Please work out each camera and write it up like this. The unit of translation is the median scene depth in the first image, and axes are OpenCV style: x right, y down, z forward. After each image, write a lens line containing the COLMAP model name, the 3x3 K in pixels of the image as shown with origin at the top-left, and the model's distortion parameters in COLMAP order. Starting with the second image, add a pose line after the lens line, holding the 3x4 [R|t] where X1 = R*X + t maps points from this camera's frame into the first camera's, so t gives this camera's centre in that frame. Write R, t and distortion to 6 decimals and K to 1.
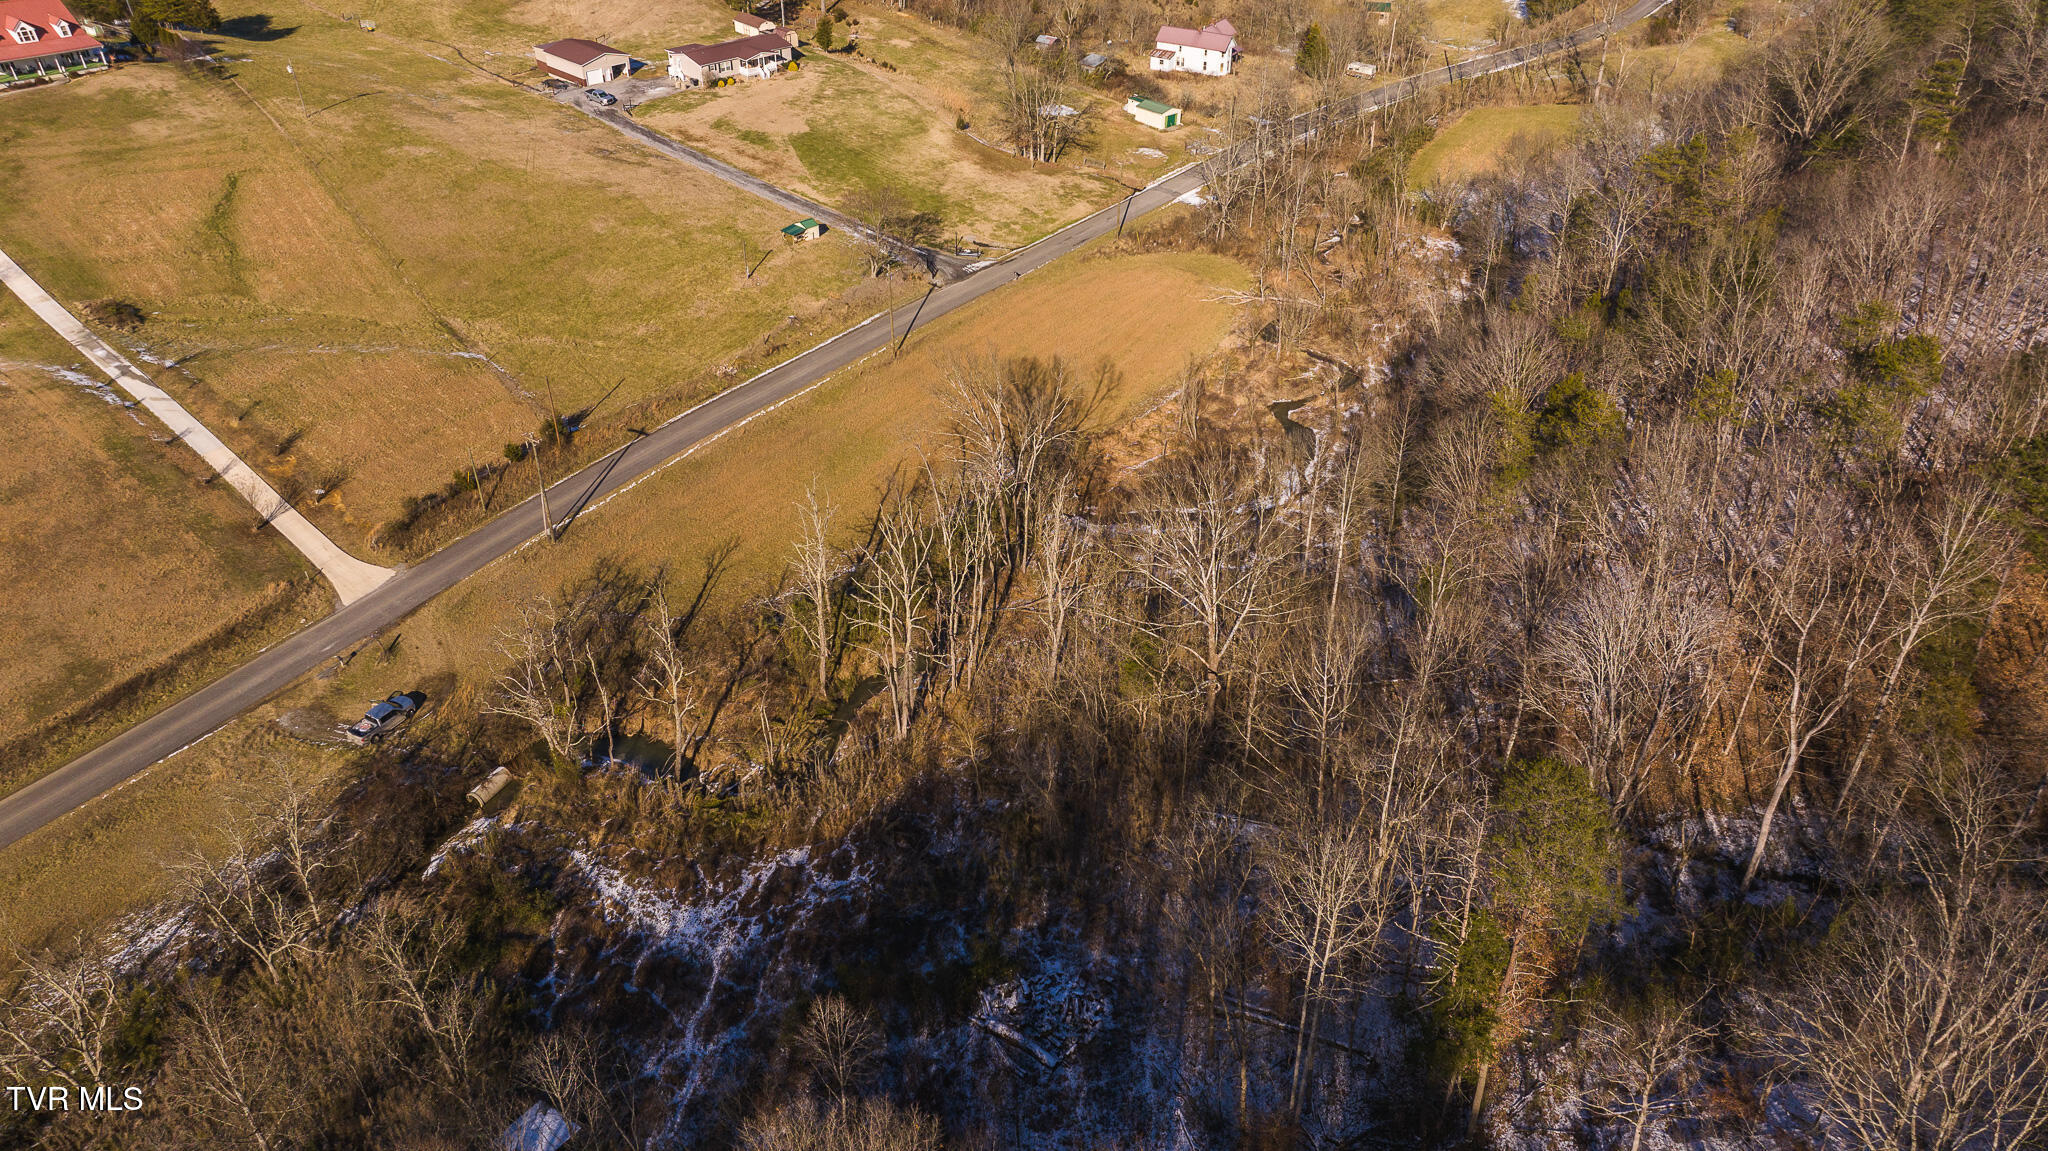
lens RADIAL K [[1460.6, 0, 1024.0], [0, 1460.6, 575.5], [0, 0, 1]] dist [-0.049933, 0.088323]
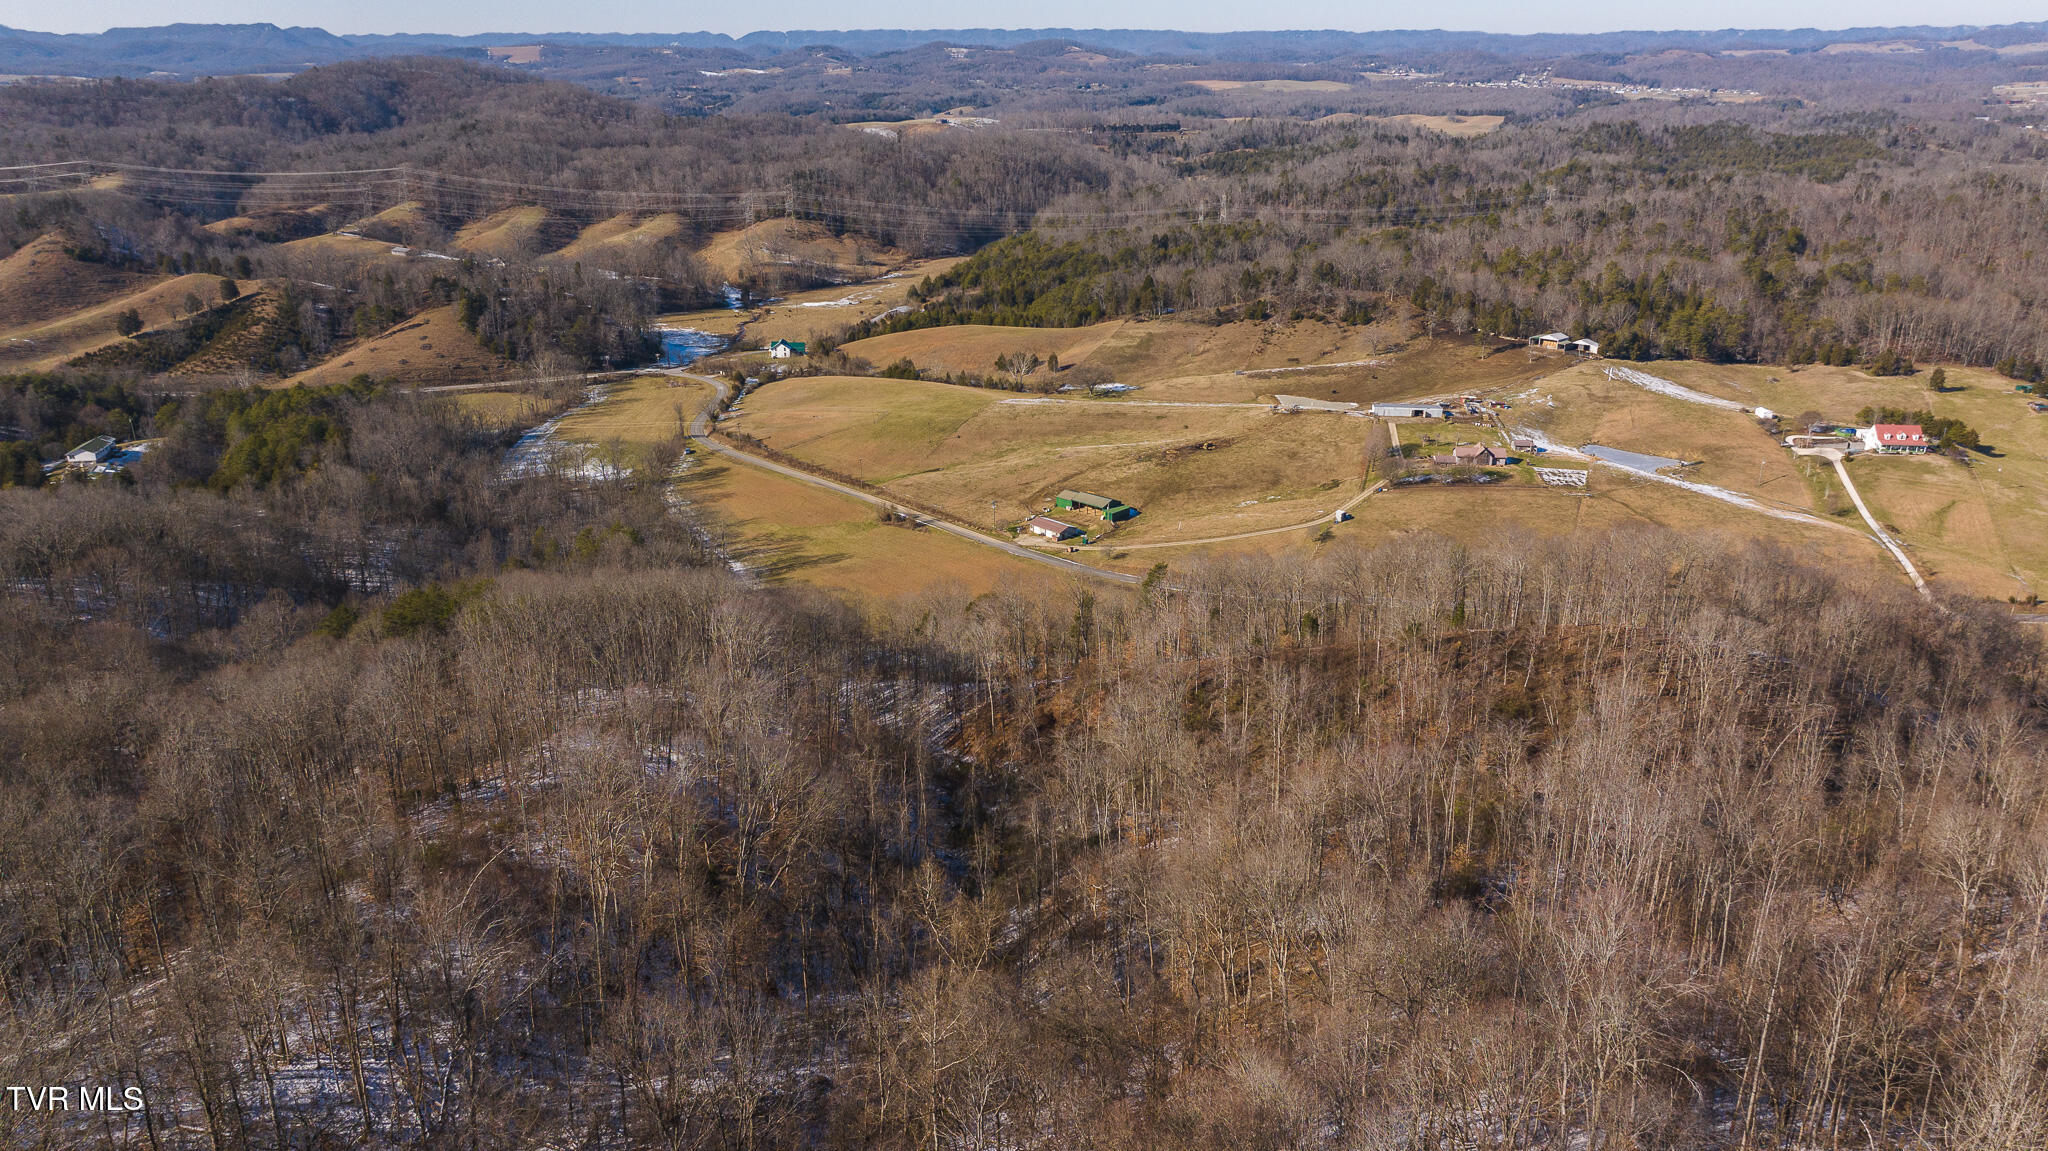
lens RADIAL K [[1439.2, 0, 1024.0], [0, 1439.2, 575.5], [0, 0, 1]] dist [-0.039966, 0.042636]
pose [[0.472259, 0.295849, -0.830328, 0.710746], [-0.498633, 0.866449, 0.025116, 0.524881], [0.726868, 0.402168, 0.556708, -1.356387]]
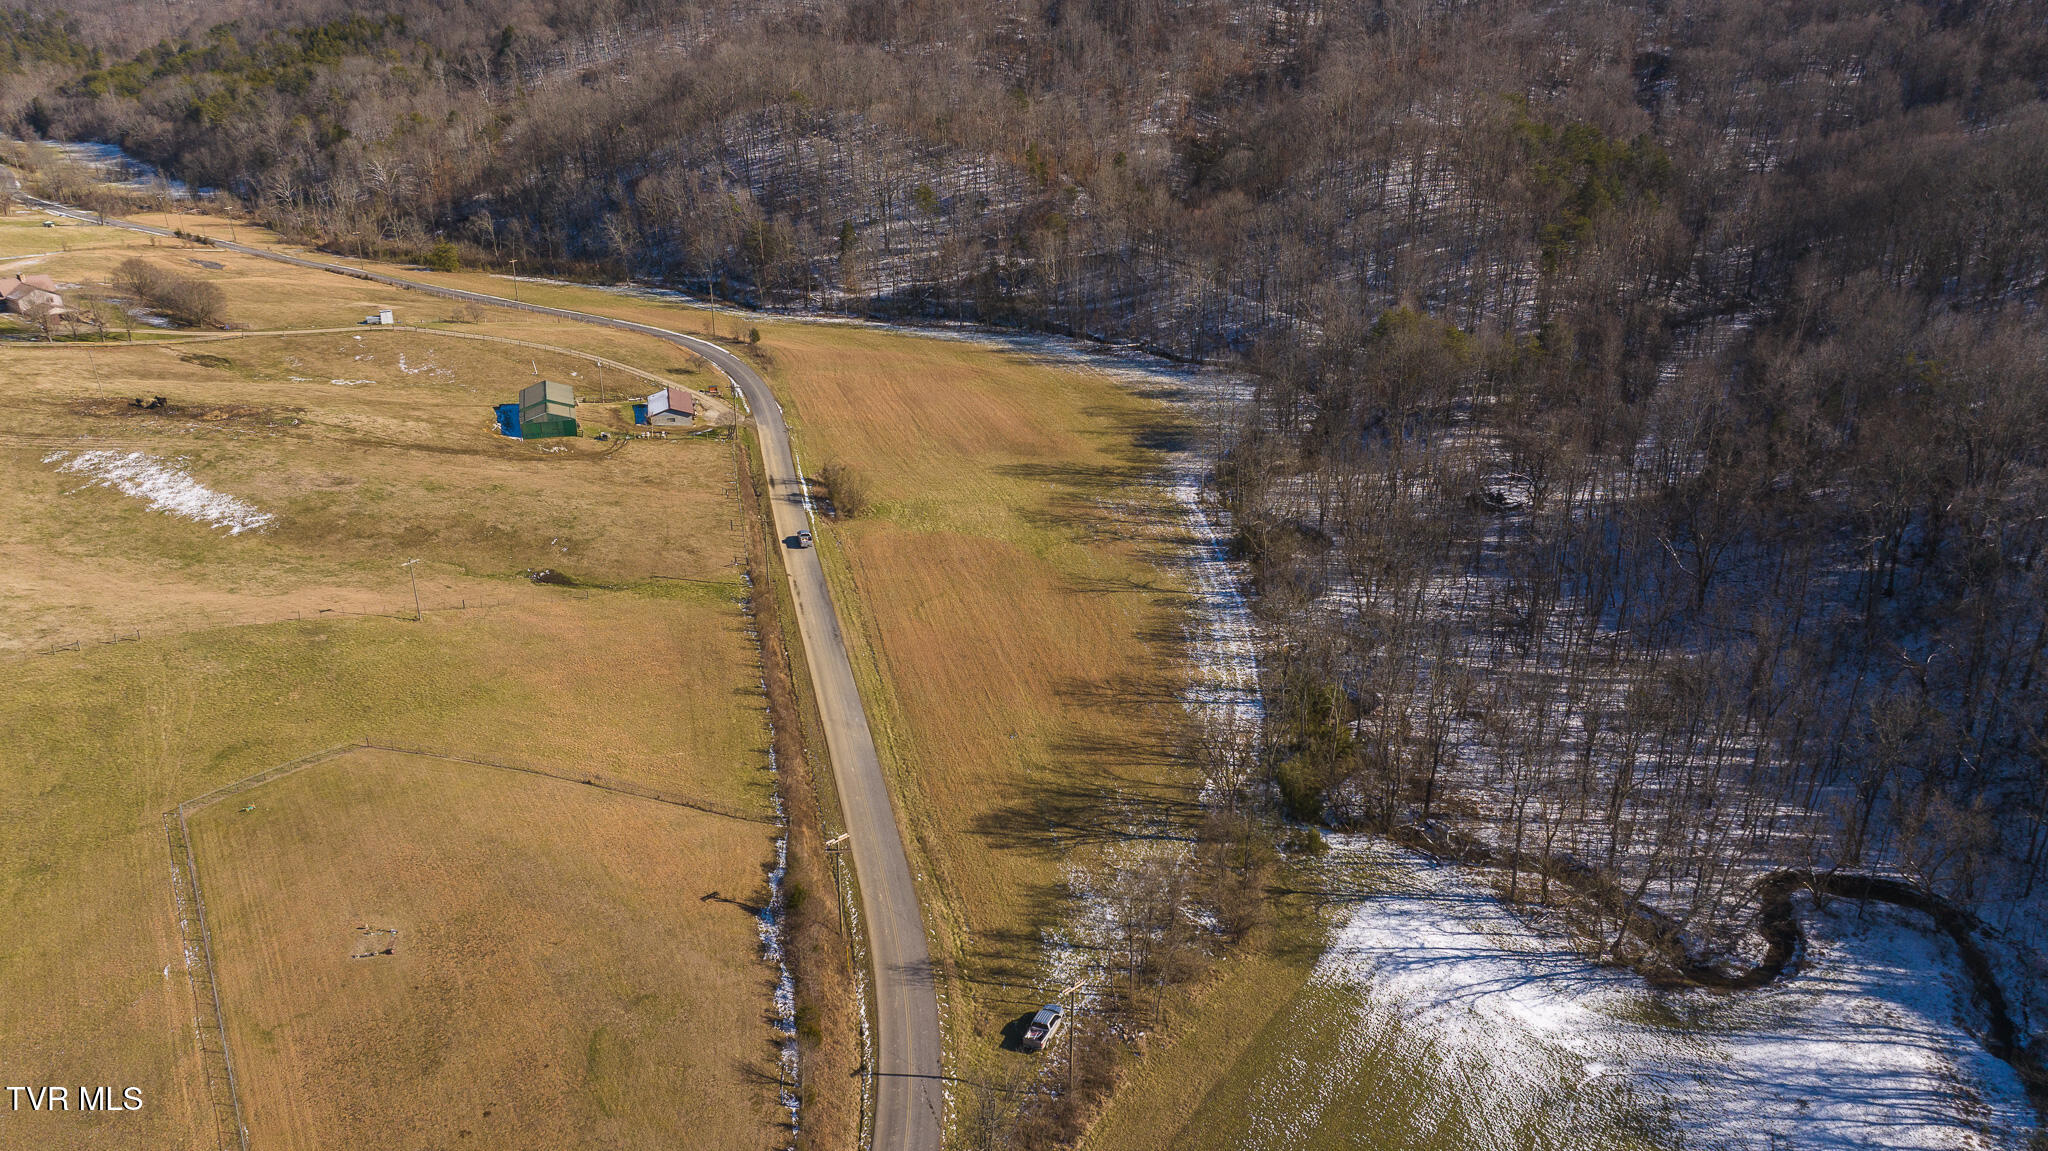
lens RADIAL K [[1439.2, 0, 1024.0], [0, 1439.2, 575.5], [0, 0, 1]] dist [-0.039966, 0.042636]
pose [[0.021857, -0.391164, 0.920061, -2.393716], [0.568185, 0.762074, 0.310498, 0.386039], [-0.822610, 0.515979, 0.238911, -0.620425]]
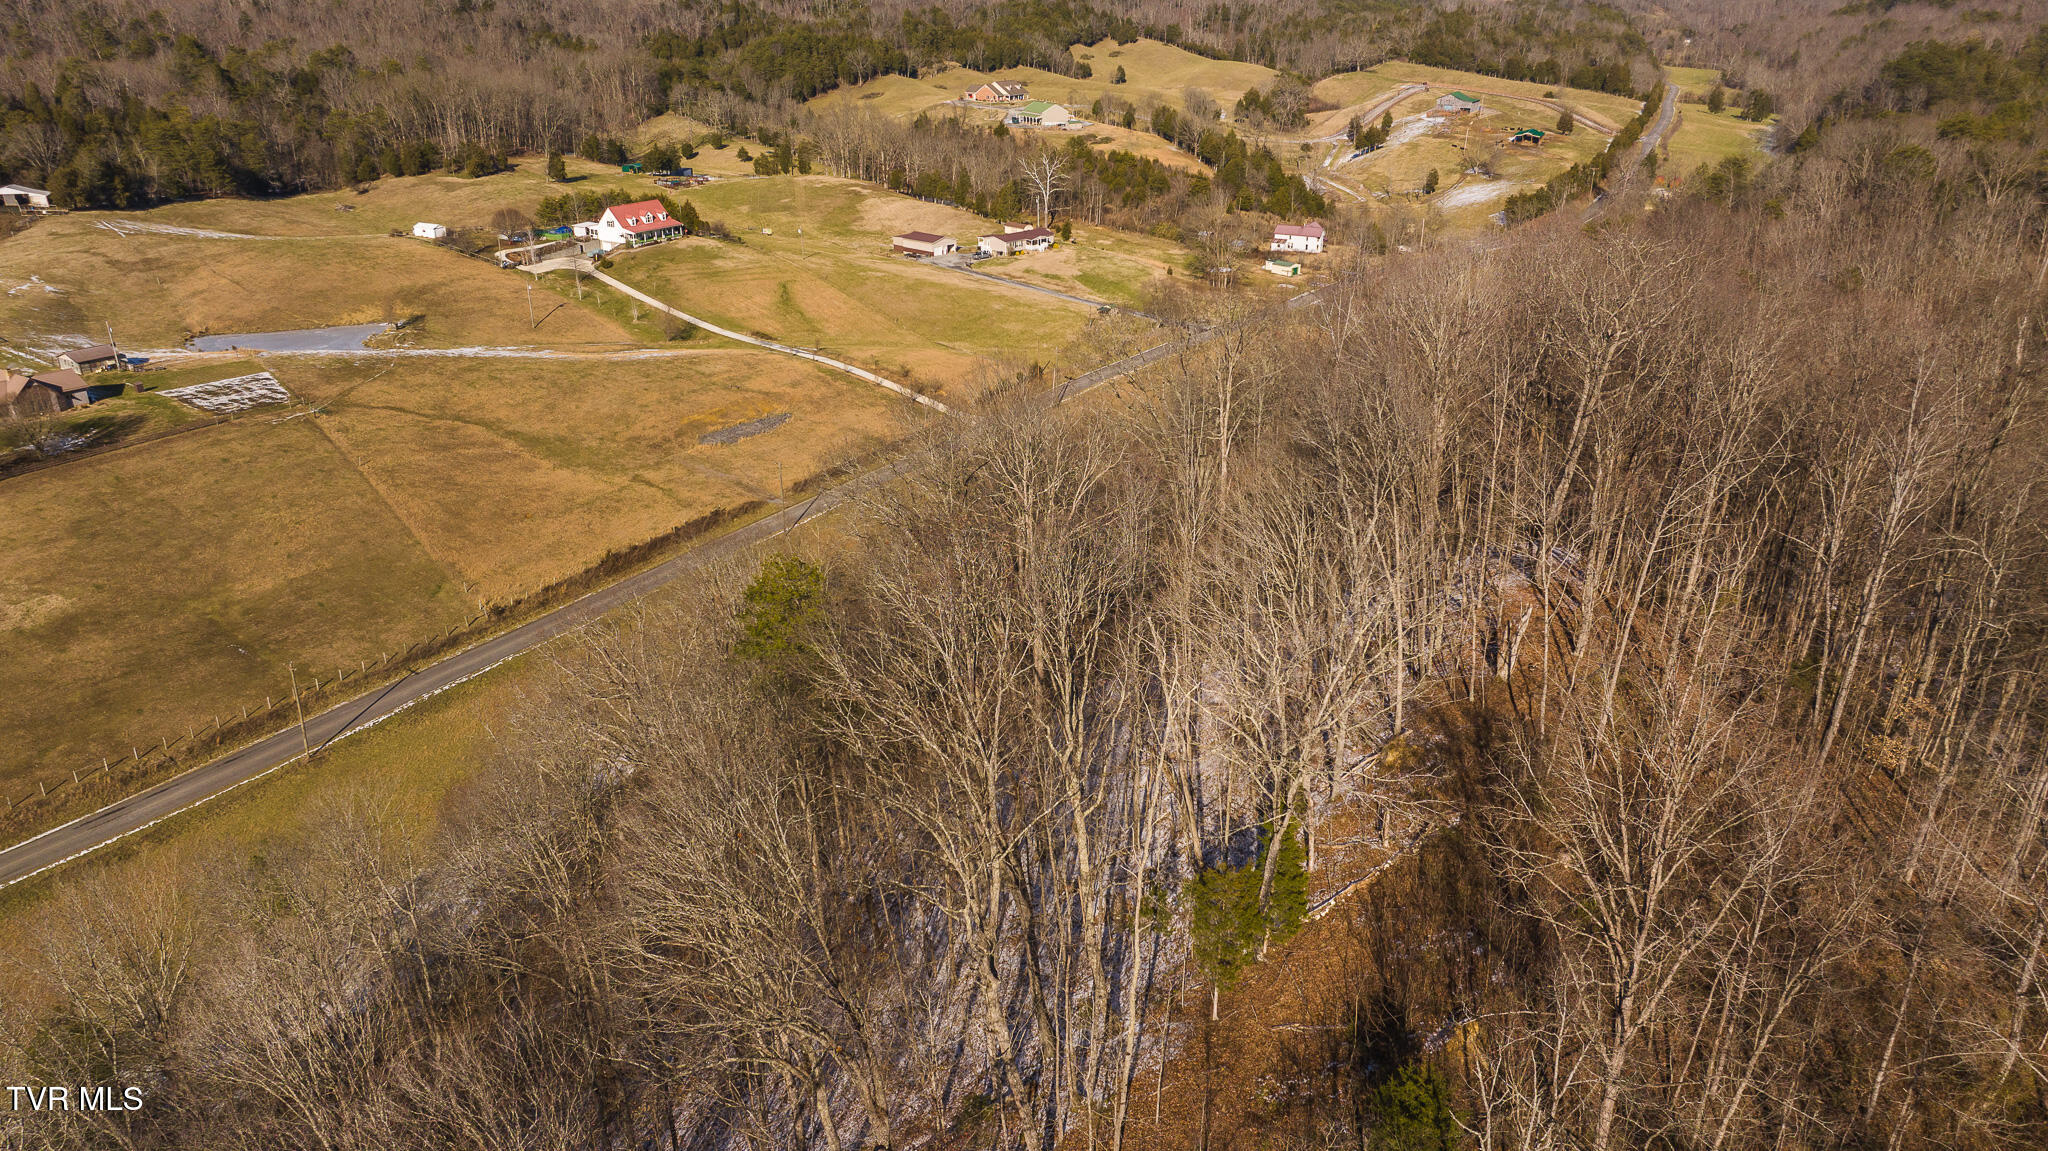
lens RADIAL K [[1439.2, 0, 1024.0], [0, 1439.2, 575.5], [0, 0, 1]] dist [-0.039966, 0.042636]
pose [[0.999752, -0.013386, 0.017816, -0.259506], [0.016786, 0.978195, -0.207011, 0.384665], [-0.014657, 0.207259, 0.978176, -0.552459]]
